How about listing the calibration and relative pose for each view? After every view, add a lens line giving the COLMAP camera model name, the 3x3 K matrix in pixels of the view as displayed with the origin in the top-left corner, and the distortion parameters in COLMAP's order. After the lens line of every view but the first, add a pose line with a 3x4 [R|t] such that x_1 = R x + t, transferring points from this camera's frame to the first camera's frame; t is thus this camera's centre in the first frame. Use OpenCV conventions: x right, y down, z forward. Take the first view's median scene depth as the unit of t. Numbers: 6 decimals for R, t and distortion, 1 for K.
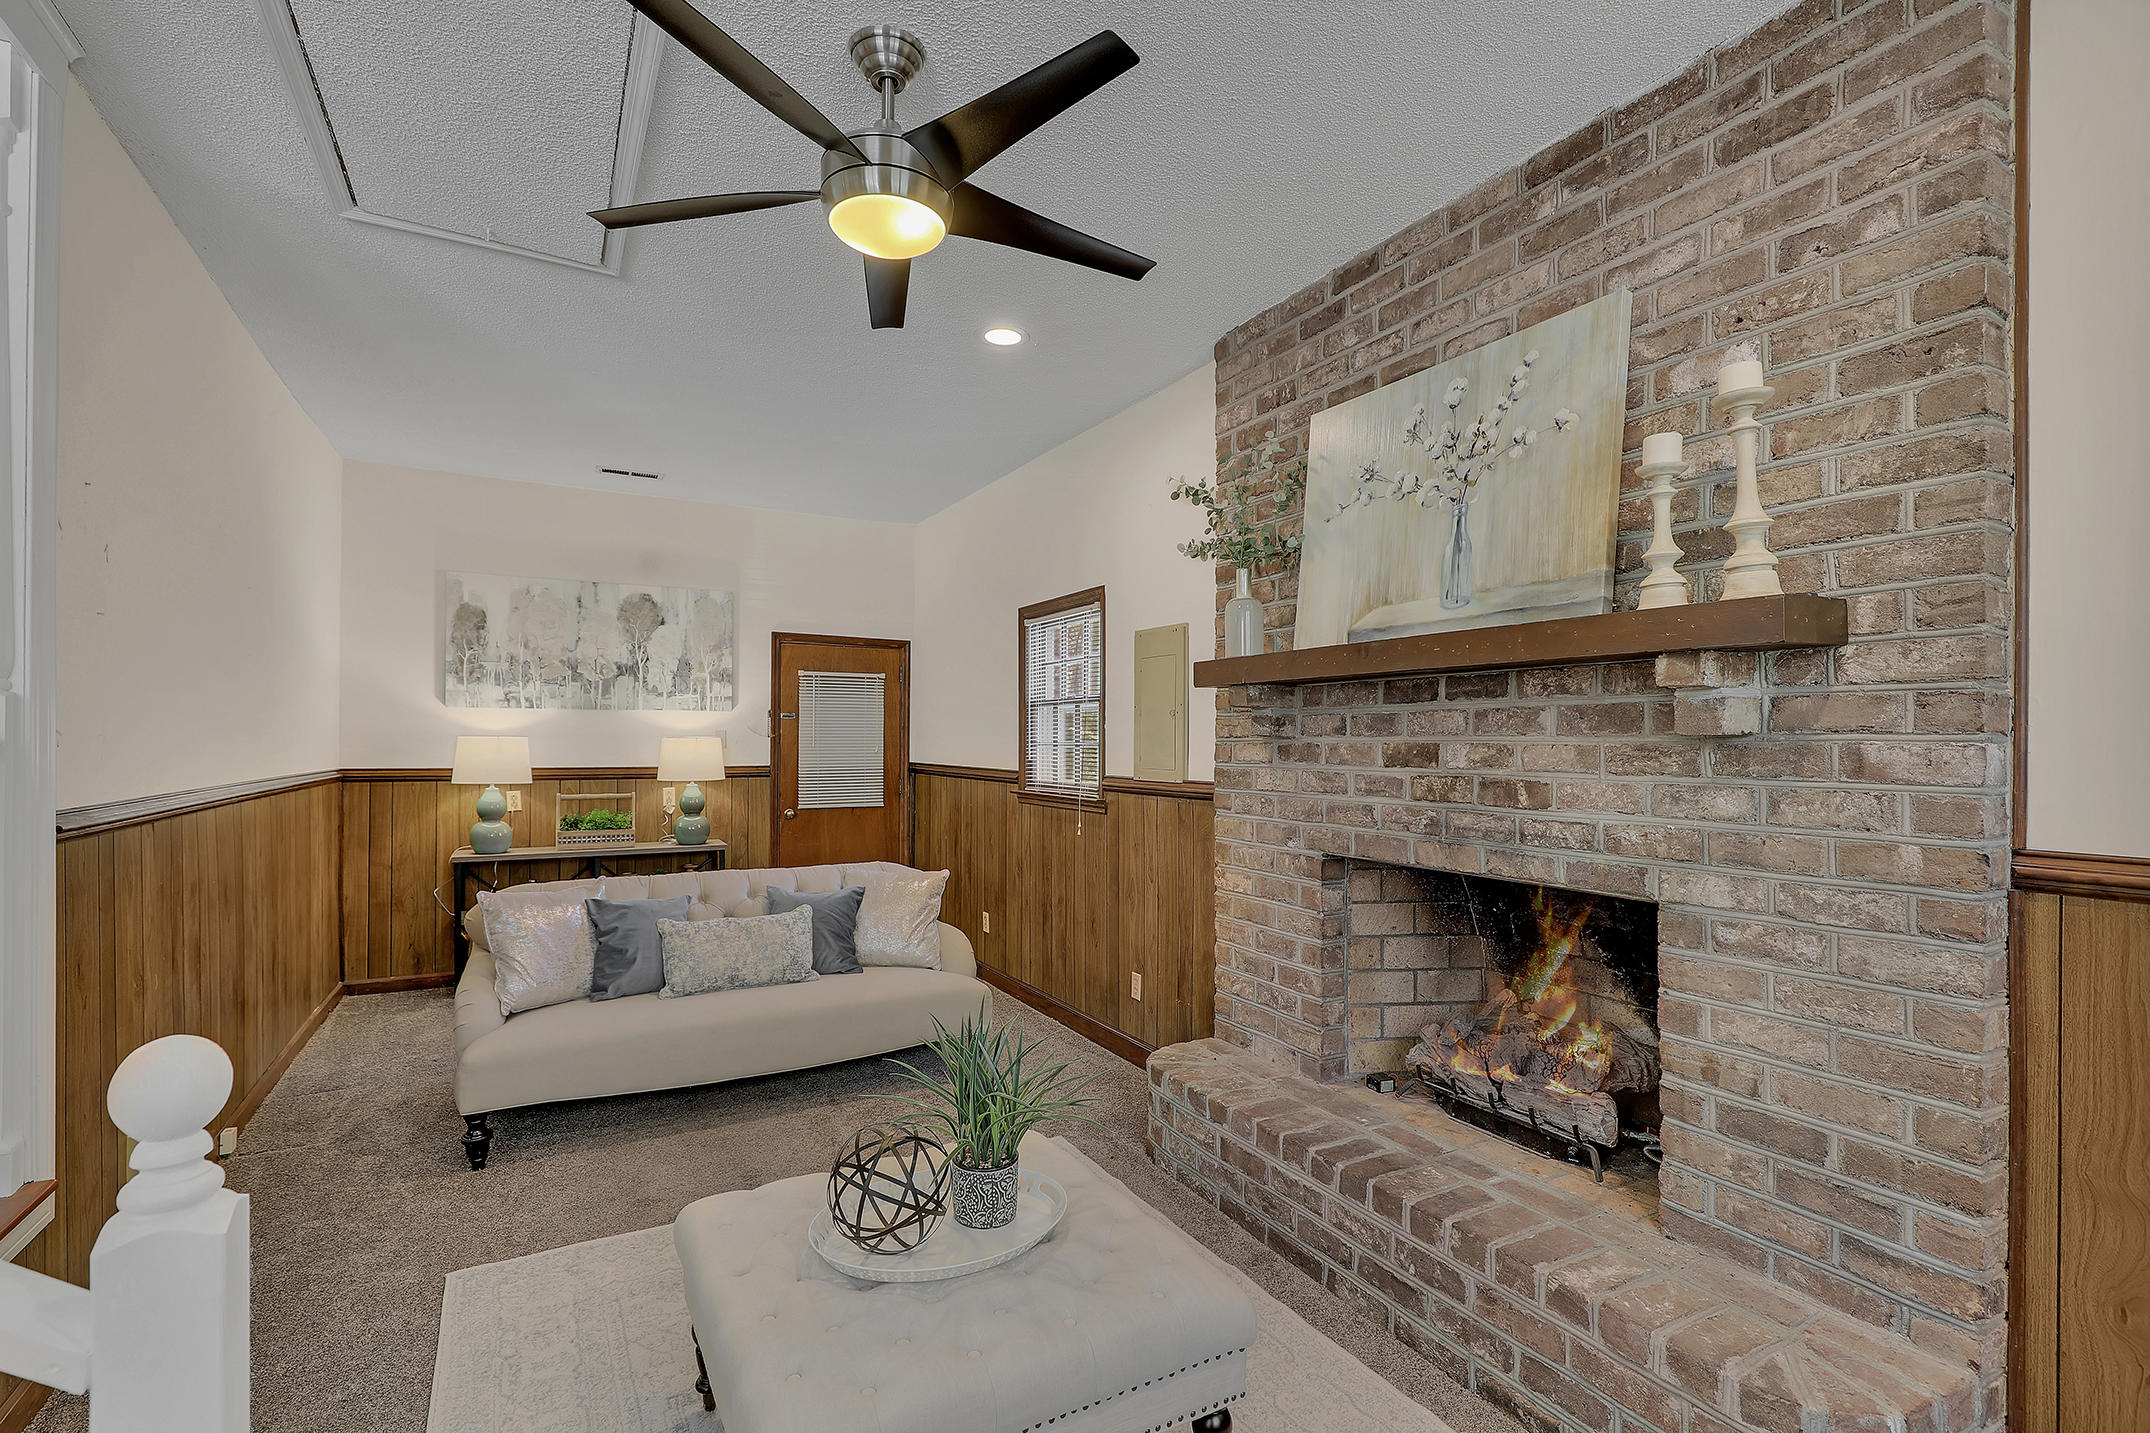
lens RADIAL K [[986.6, 0, 1079.3], [0, 986.6, 724.4], [0, 0, 1]] dist [0.002027, -0.001399]
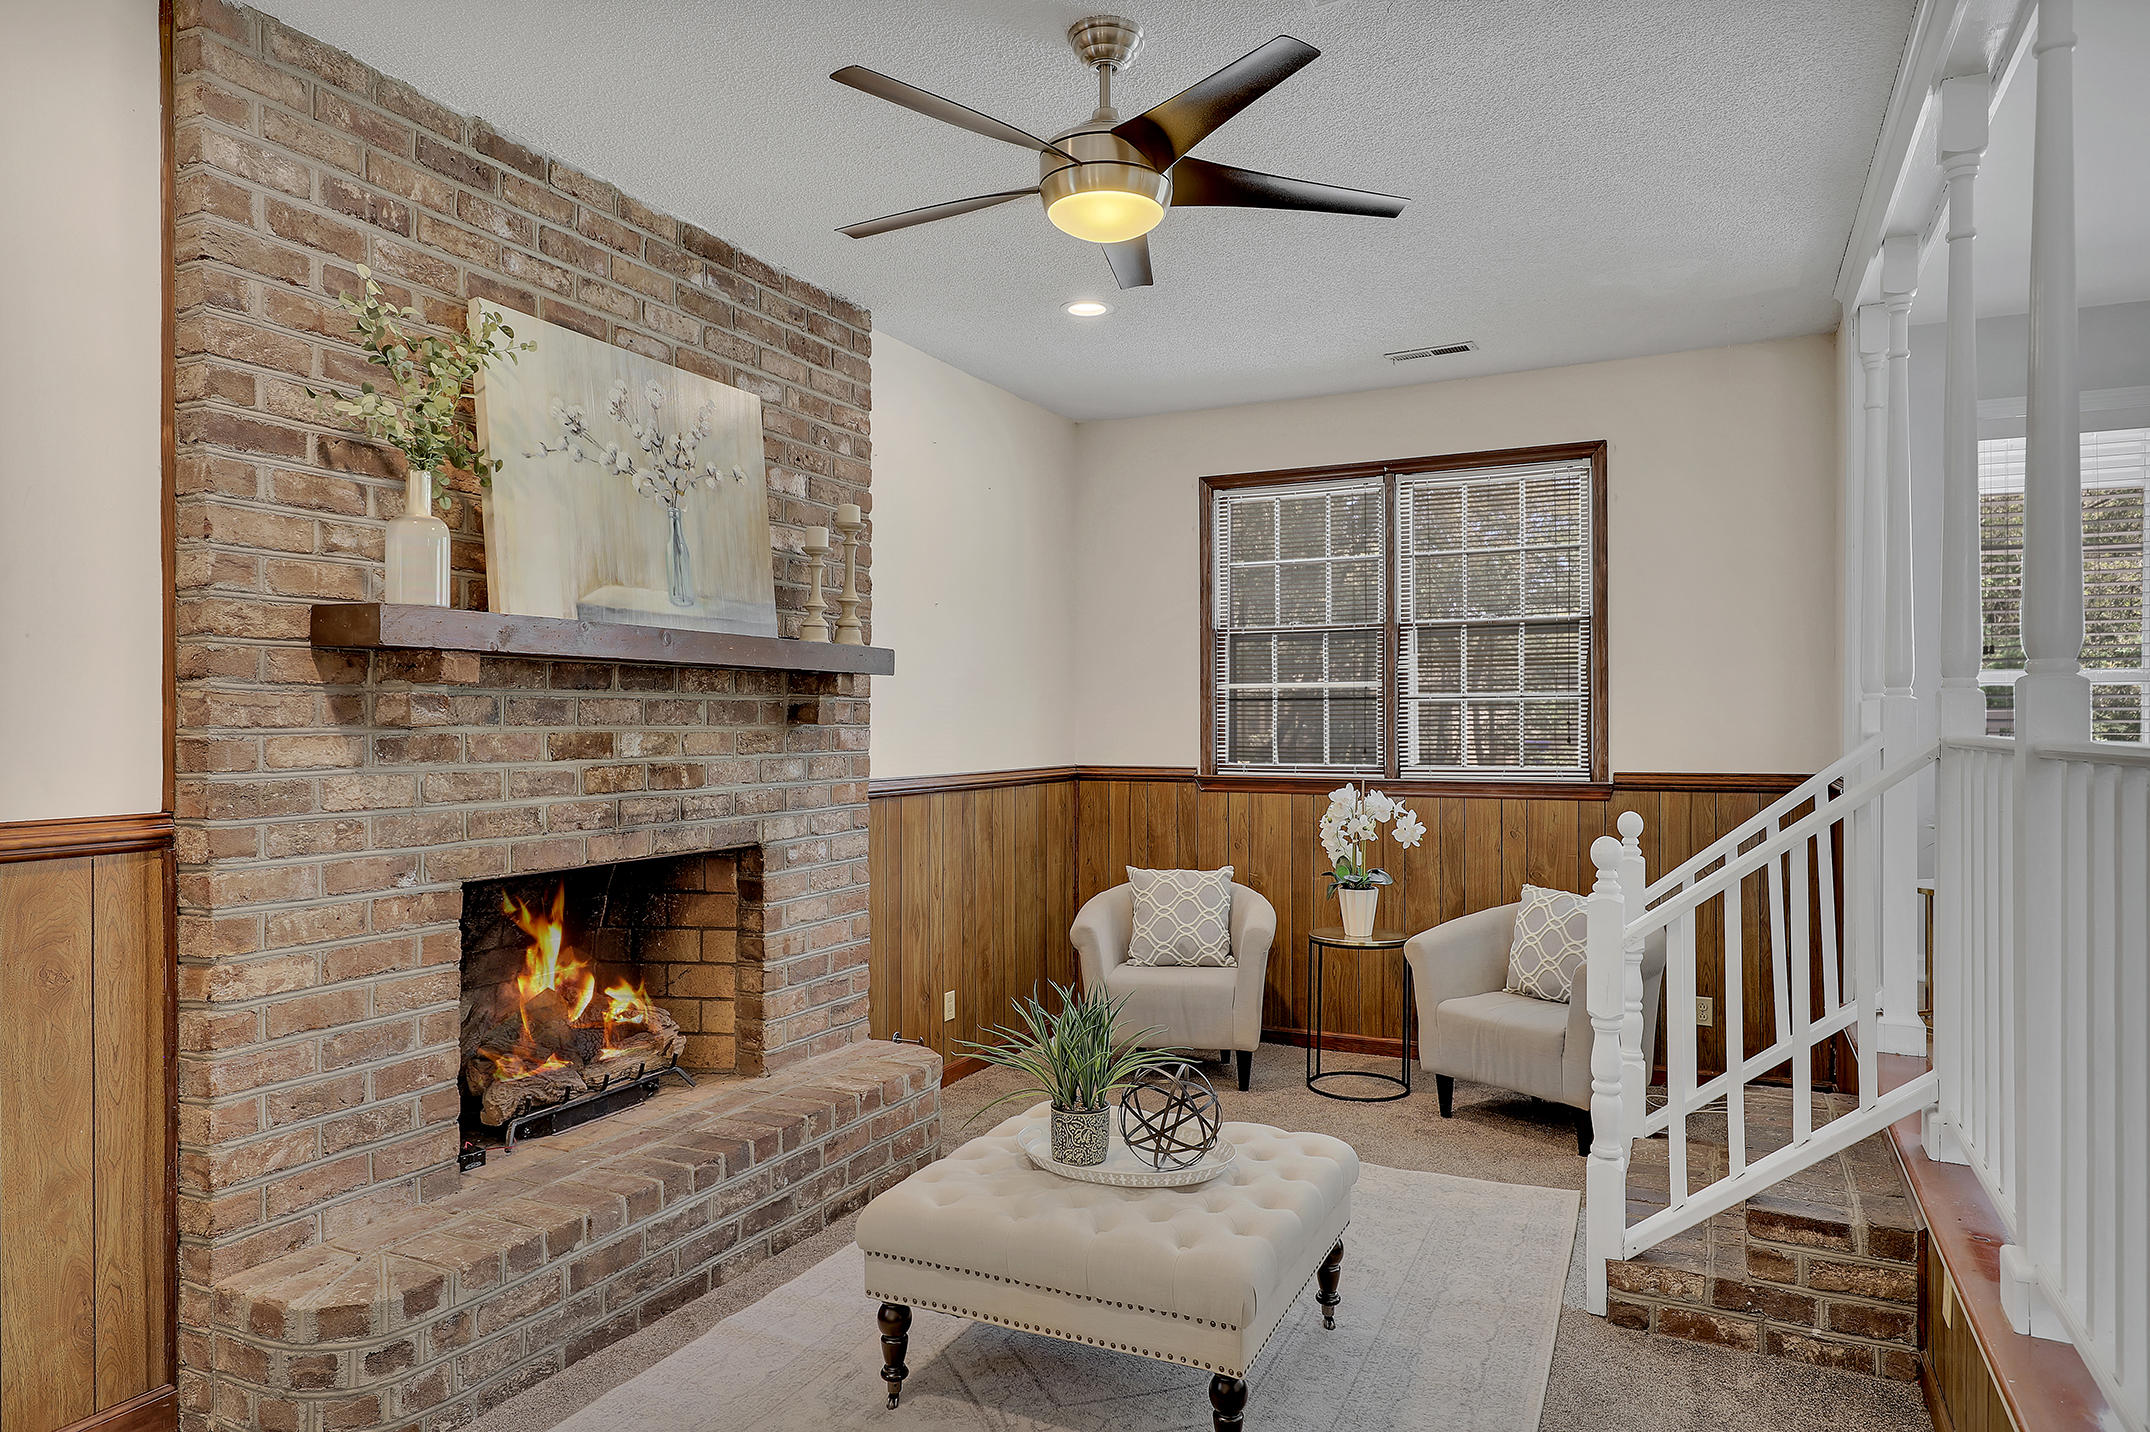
lens RADIAL K [[1294.9, 0, 1079.2], [0, 1294.9, 717.7], [0, 0, 1]] dist [0.015055, -0.002527]
pose [[-0.572383, 0.007816, 0.819949, -0.828094], [-0.007572, 0.999862, -0.014817, 0.017201], [-0.819951, -0.014690, -0.572245, 1.179179]]
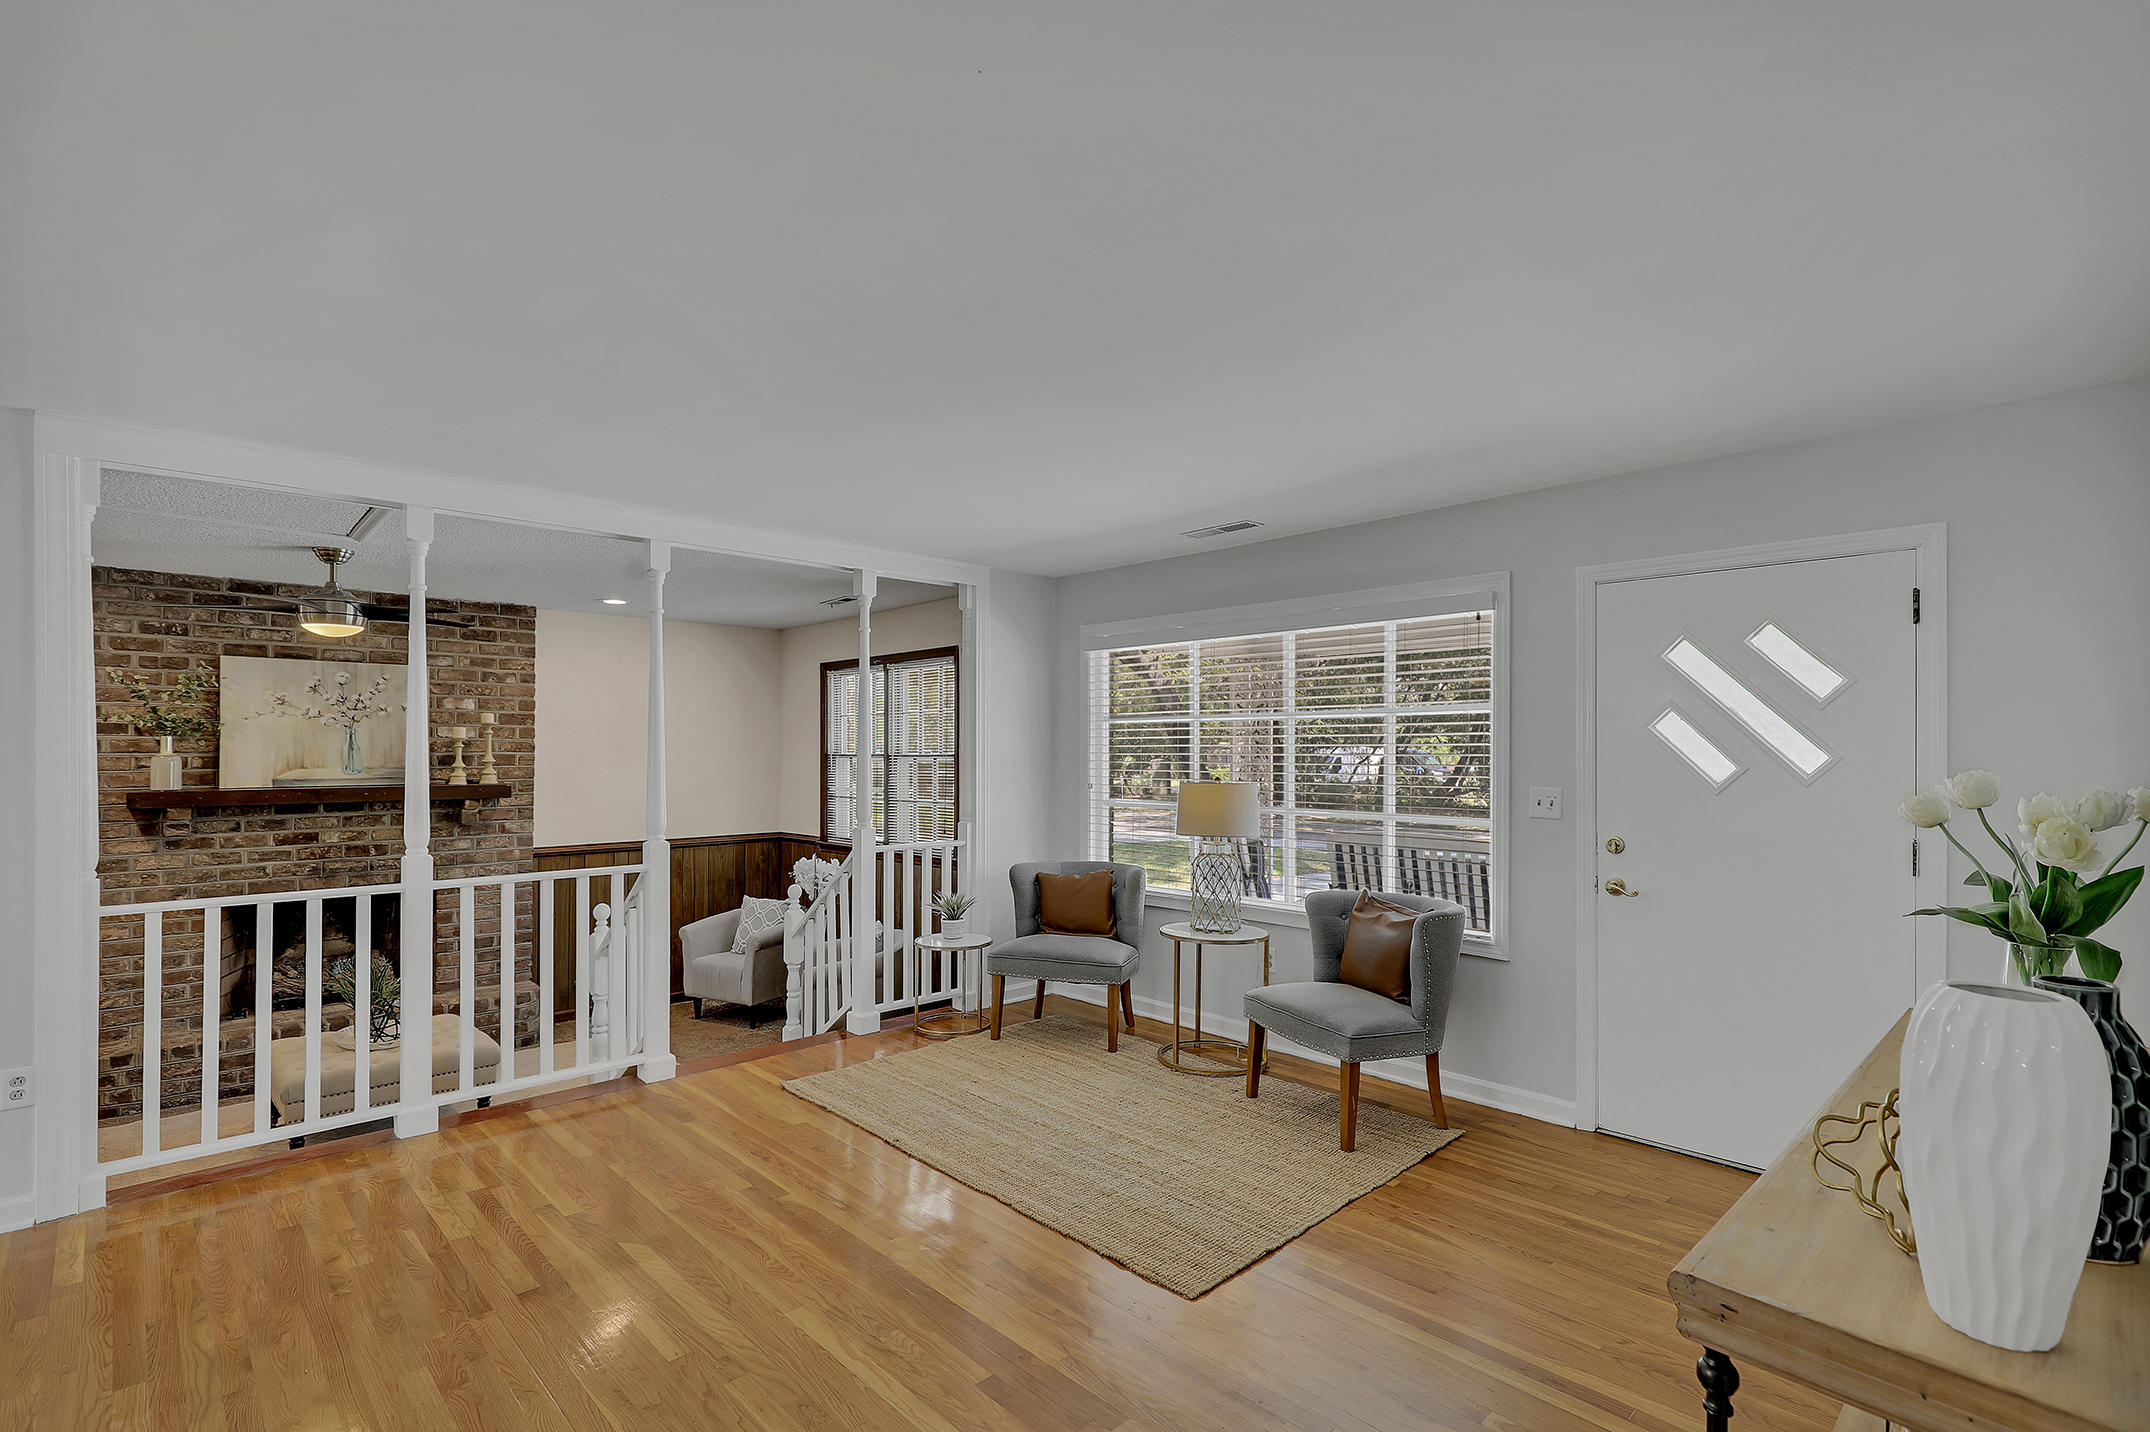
lens RADIAL K [[986.6, 0, 1075.7], [0, 986.6, 742.8], [0, 0, 1]] dist [0.002027, -0.001399]
pose [[-0.247961, 0.009729, 0.968721, -1.885883], [-0.012051, 0.999841, -0.013126, -0.147825], [-0.968695, -0.014929, -0.247805, -0.068281]]
